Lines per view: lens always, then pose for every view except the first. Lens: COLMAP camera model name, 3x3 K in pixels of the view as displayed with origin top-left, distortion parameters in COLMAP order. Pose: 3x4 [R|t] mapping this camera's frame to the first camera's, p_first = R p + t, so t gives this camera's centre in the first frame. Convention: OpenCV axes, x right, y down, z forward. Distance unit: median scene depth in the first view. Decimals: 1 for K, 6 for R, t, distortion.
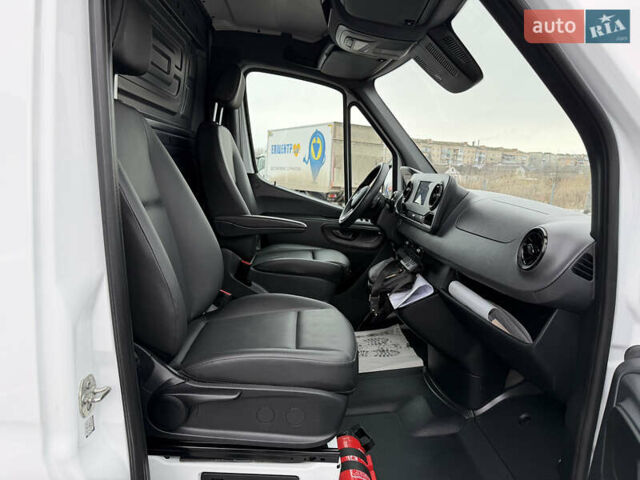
lens RADIAL K [[461.9, 0, 320.0], [0, 461.9, 240.0], [0, 0, 1]] dist [0.068075, -0.074264]
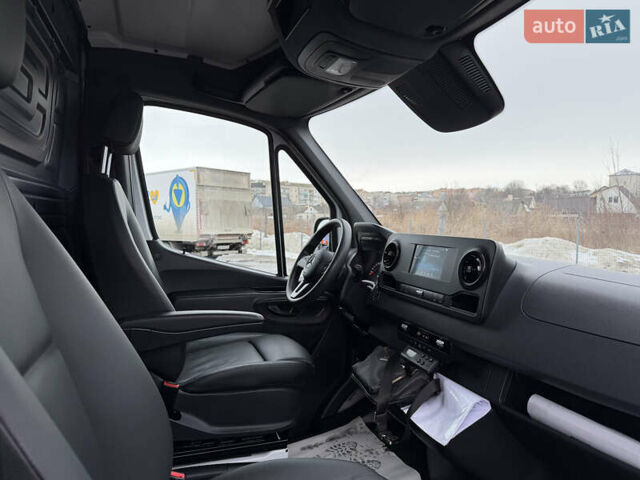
lens RADIAL K [[461.9, 0, 320.0], [0, 461.9, 240.0], [0, 0, 1]] dist [0.068075, -0.074264]
pose [[0.952722, -0.069681, 0.295747, -0.123258], [0.095773, 0.992599, -0.074659, -0.072908], [-0.288356, 0.099454, 0.952344, 0.254308]]
